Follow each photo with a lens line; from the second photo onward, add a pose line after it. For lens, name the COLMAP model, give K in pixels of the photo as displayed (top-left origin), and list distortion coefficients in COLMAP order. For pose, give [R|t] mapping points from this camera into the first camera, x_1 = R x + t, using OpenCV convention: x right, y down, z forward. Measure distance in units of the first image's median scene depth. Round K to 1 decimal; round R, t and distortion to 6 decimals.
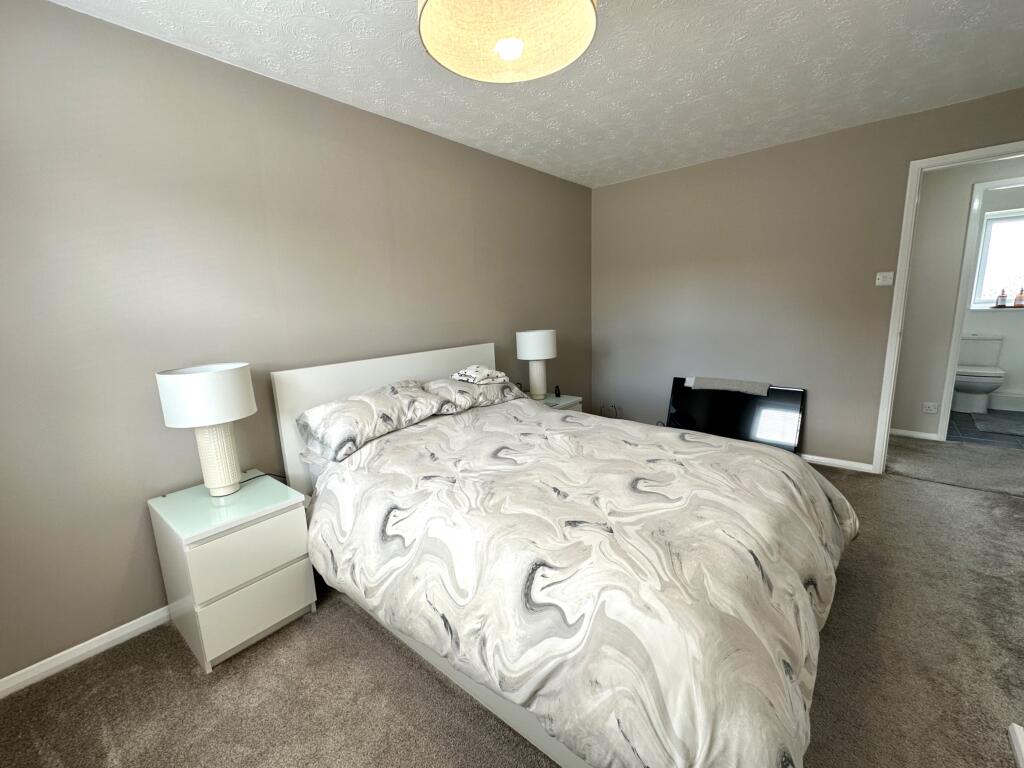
lens RADIAL K [[414.1, 0, 511.9], [0, 414.1, 383.7], [0, 0, 1]] dist [0.000402, 0.000008]
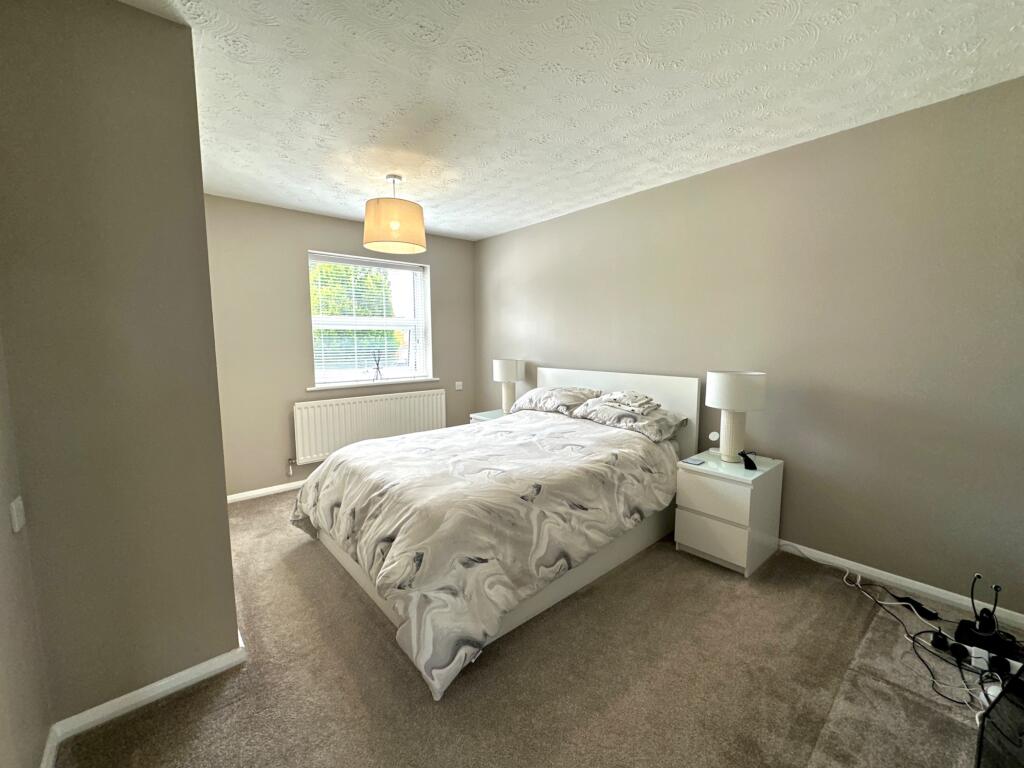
lens RADIAL K [[414.1, 0, 511.0], [0, 414.1, 382.9], [0, 0, 1]] dist [0.000402, 0.000008]
pose [[-0.160414, 0.144521, -0.976412, 1.329344], [-0.161725, 0.972006, 0.170438, -0.258761], [0.973711, 0.185251, -0.132551, 1.076447]]
